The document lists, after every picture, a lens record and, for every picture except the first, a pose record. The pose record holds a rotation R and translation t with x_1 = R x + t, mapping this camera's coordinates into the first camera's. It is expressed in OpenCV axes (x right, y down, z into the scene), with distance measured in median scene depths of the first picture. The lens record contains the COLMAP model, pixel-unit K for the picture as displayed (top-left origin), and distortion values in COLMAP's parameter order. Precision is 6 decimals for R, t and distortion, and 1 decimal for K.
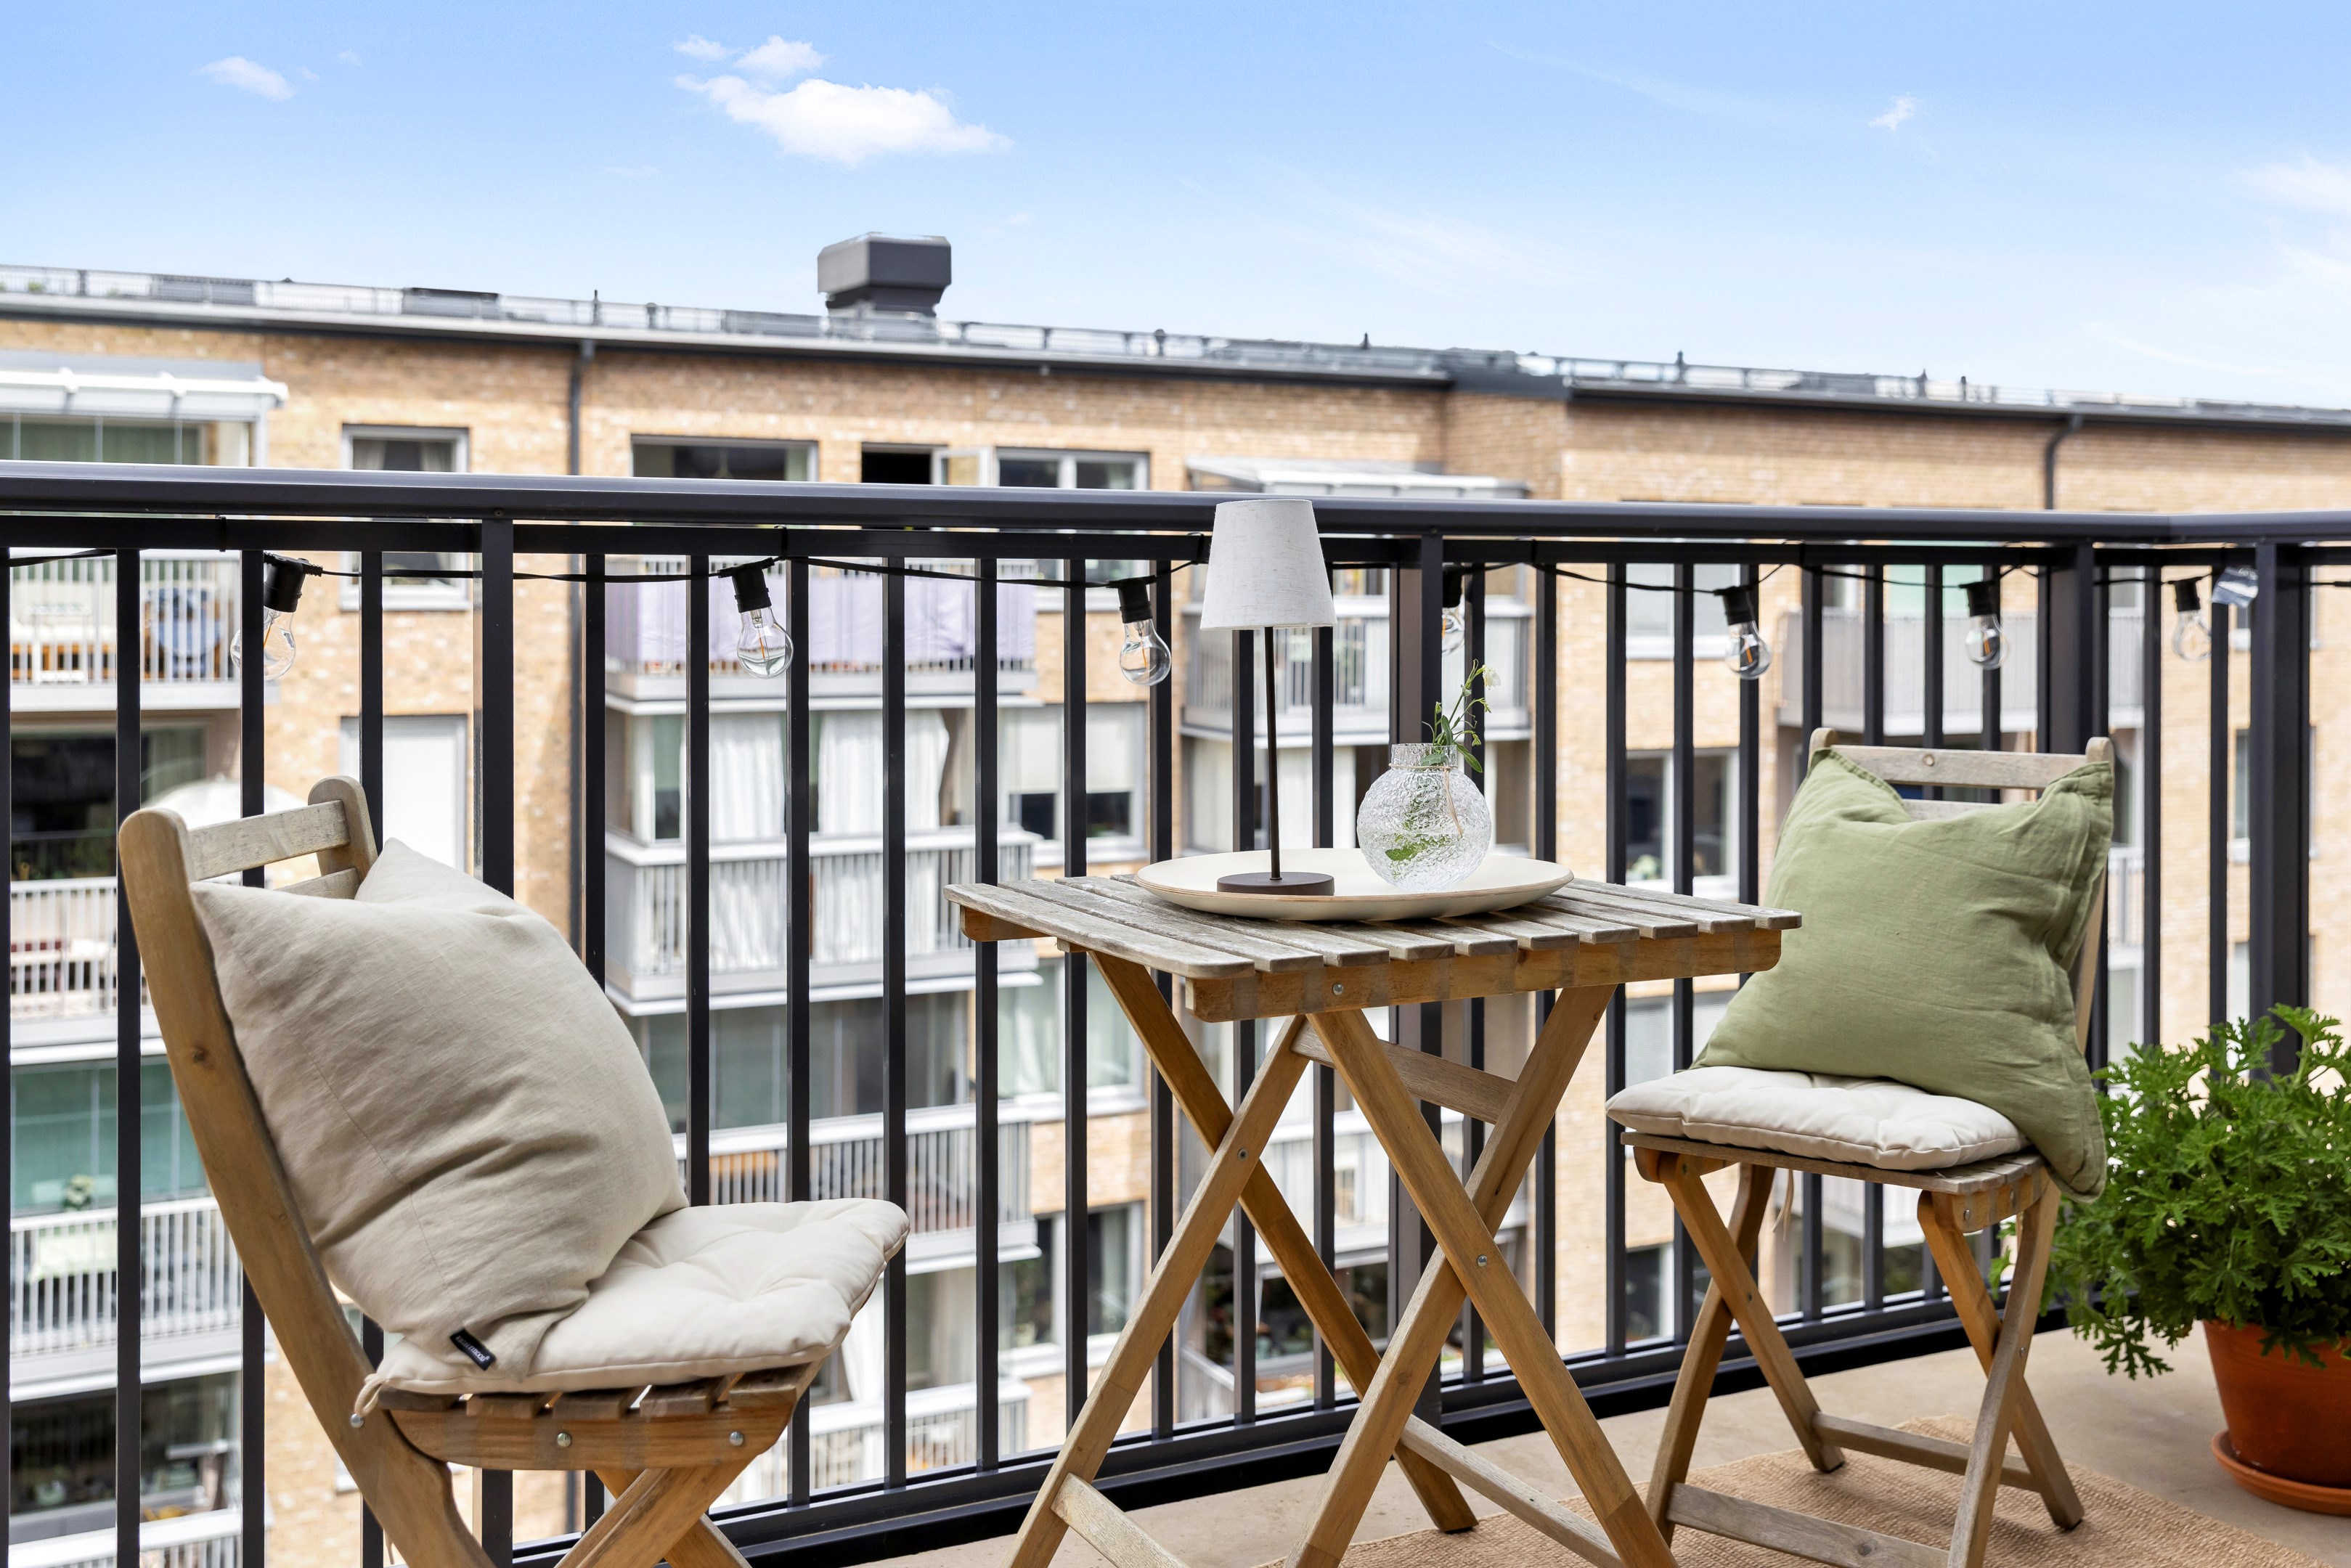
lens RADIAL K [[2385.5, 0, 1245.5], [0, 2385.5, 716.2], [0, 0, 1]] dist [0.023229, -0.005366]
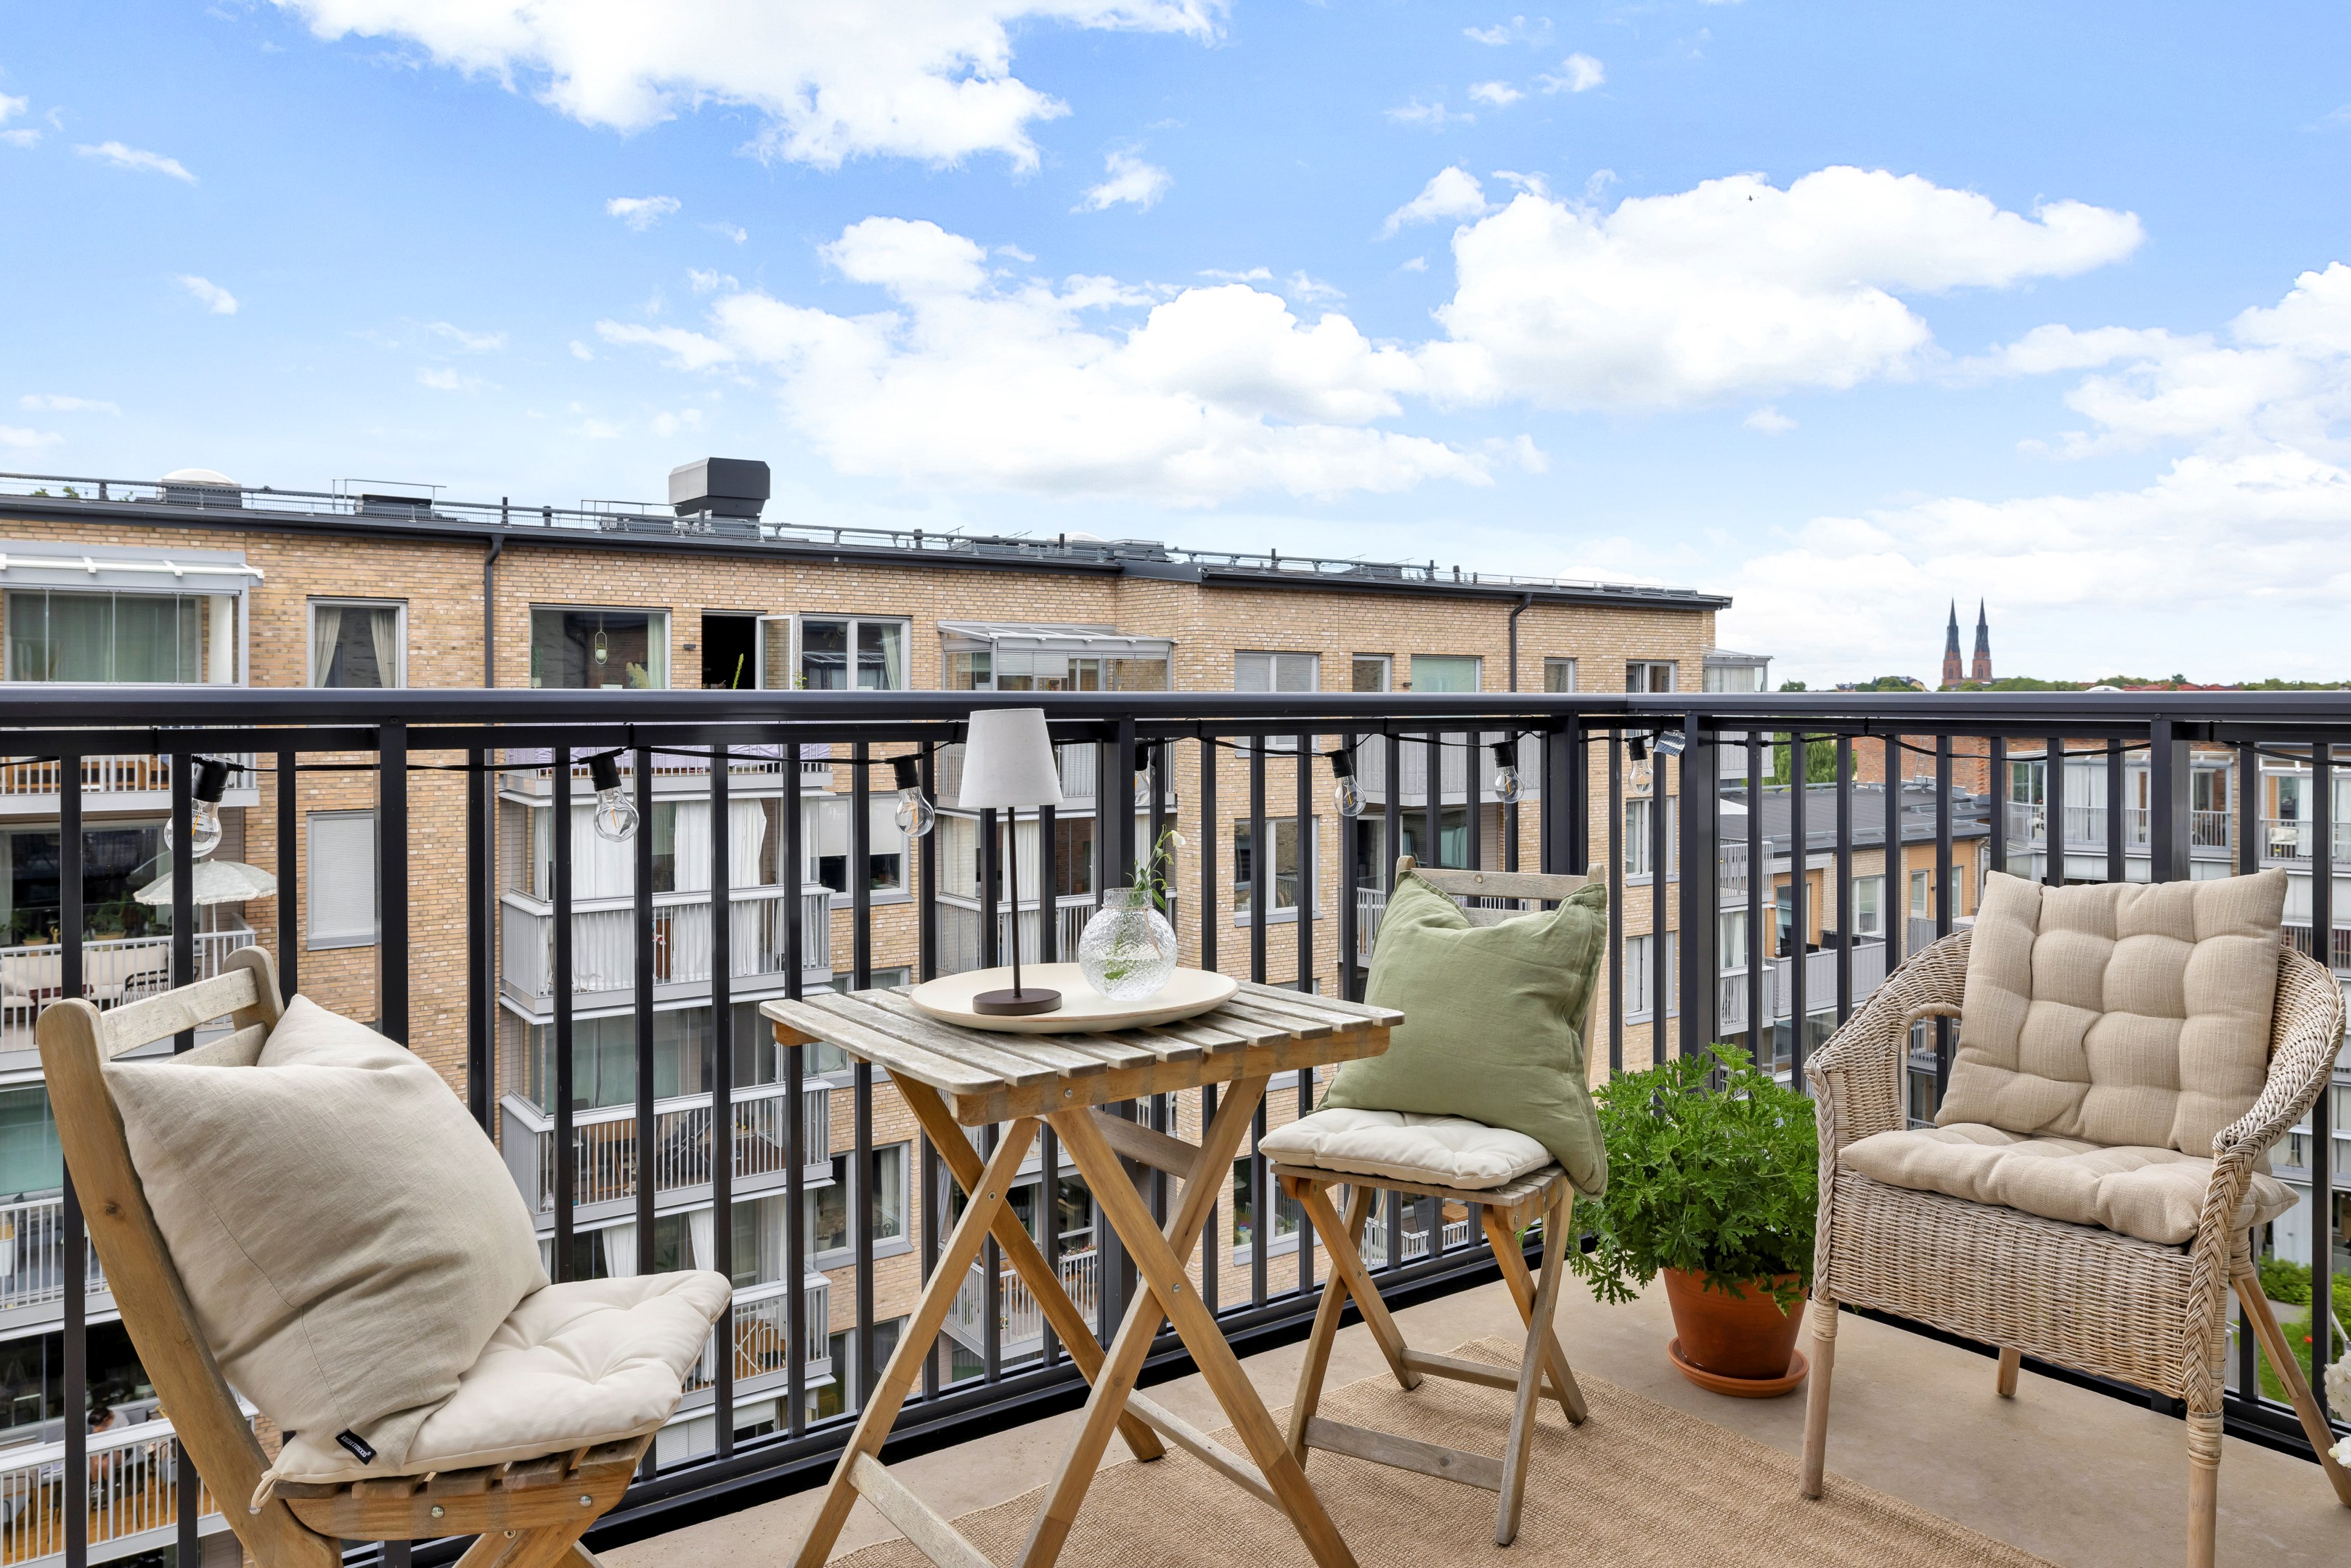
lens RADIAL K [[1580.0, 0, 1185.2], [0, 1580.0, 770.7], [0, 0, 1]] dist [0.000402, 0.002663]
pose [[0.991159, -0.004517, 0.132601, -0.010204], [0.004480, 0.999990, 0.000584, -0.054470], [-0.132603, 0.000015, 0.991169, 0.116455]]
